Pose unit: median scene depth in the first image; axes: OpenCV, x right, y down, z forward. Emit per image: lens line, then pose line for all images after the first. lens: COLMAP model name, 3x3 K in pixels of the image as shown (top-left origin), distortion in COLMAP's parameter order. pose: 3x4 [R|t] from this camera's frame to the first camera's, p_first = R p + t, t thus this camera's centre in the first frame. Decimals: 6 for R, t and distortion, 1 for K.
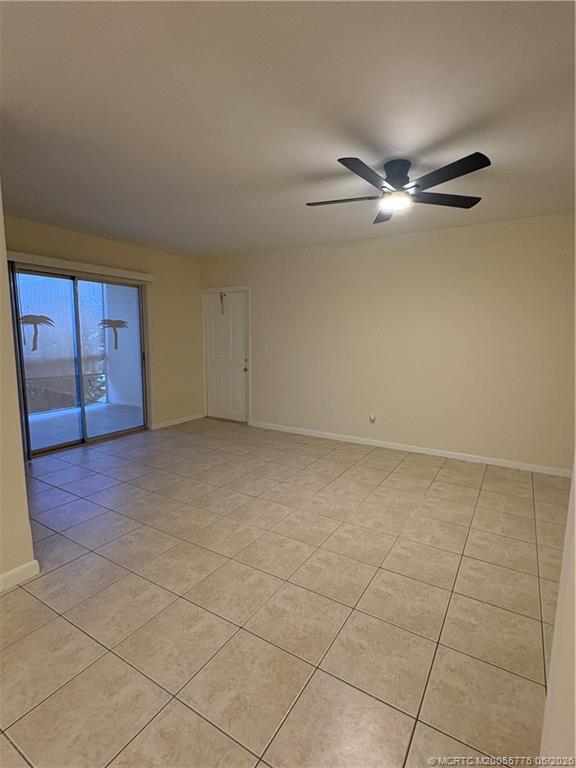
lens RADIAL K [[371.2, 0, 288.0], [0, 371.2, 384.0], [0, 0, 1]] dist [0.023761, 0.000127]
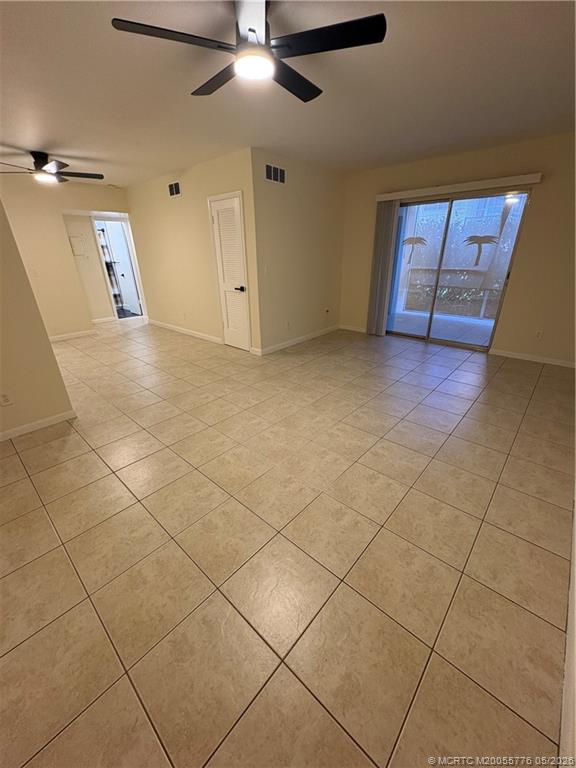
lens RADIAL K [[307.2, 0, 288.0], [0, 307.2, 384.0], [0, 0, 1]] dist [0.000124, 0.000065]
pose [[-0.173318, 0.382187, -0.907686, 0.798649], [-0.119954, 0.906581, 0.404626, -0.113744], [0.977533, 0.179010, -0.111282, 0.927390]]
